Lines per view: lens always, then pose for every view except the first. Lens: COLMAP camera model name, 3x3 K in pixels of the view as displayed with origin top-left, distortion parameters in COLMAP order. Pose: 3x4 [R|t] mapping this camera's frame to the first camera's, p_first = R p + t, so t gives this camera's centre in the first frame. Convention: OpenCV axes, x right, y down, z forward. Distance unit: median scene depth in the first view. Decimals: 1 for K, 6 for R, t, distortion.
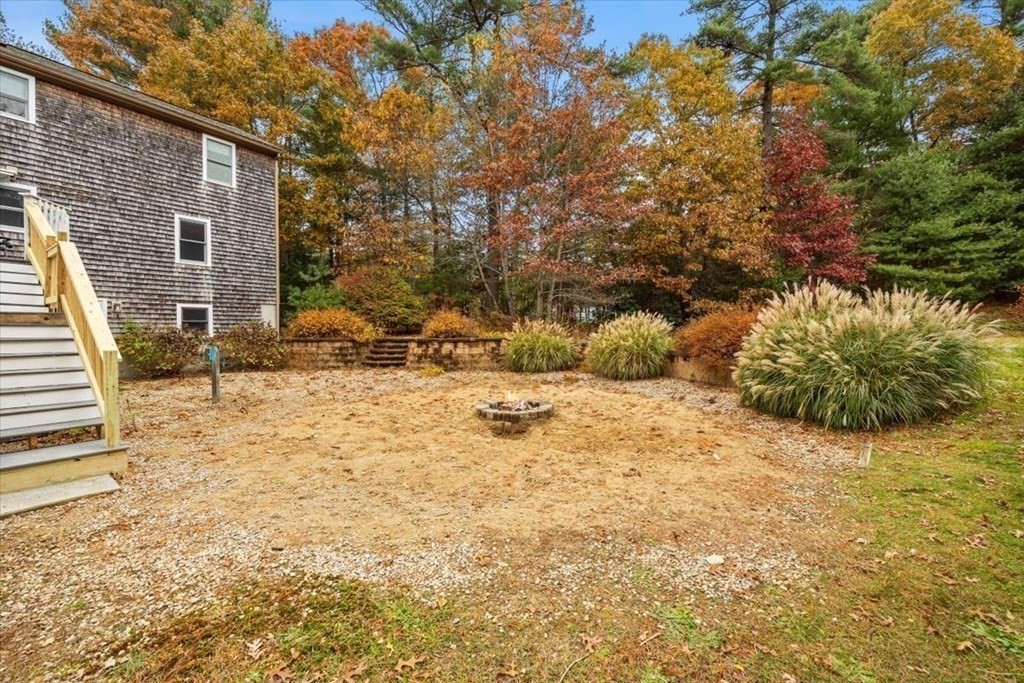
lens RADIAL K [[423.3, 0, 512.6], [0, 423.3, 331.2], [0, 0, 1]] dist [-0.000591, -0.000107]
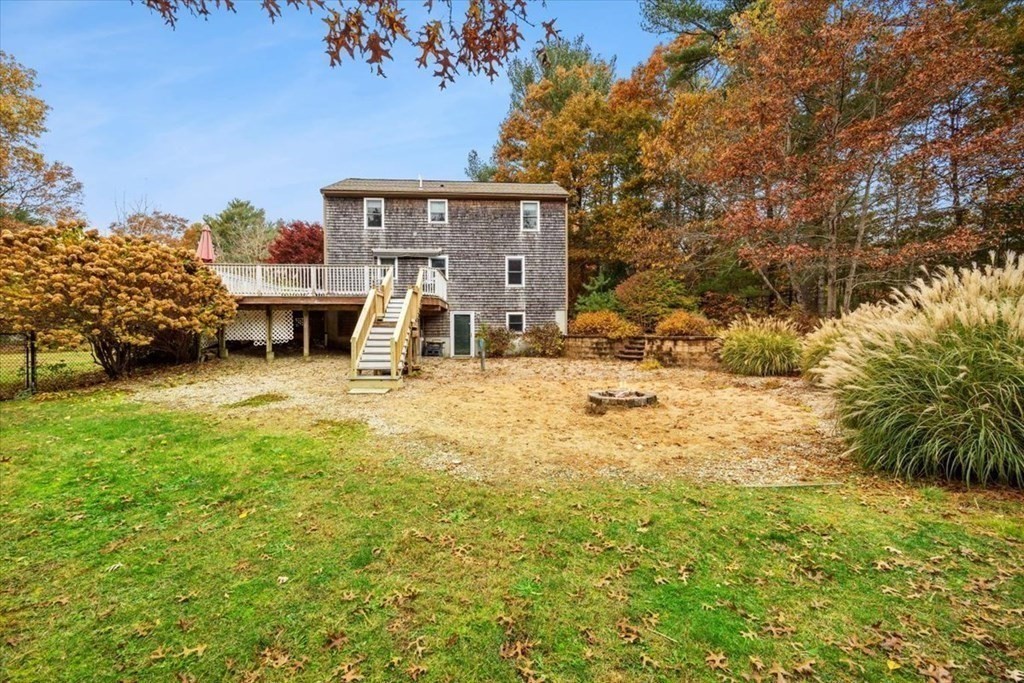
lens RADIAL K [[442.2, 0, 511.7], [0, 442.2, 329.9], [0, 0, 1]] dist [0.017458, -0.000007]
pose [[0.588833, 0.001623, -0.808253, 0.513663], [0.000362, 0.999997, 0.002272, -0.002026], [0.808255, -0.001630, 0.588831, 0.026322]]
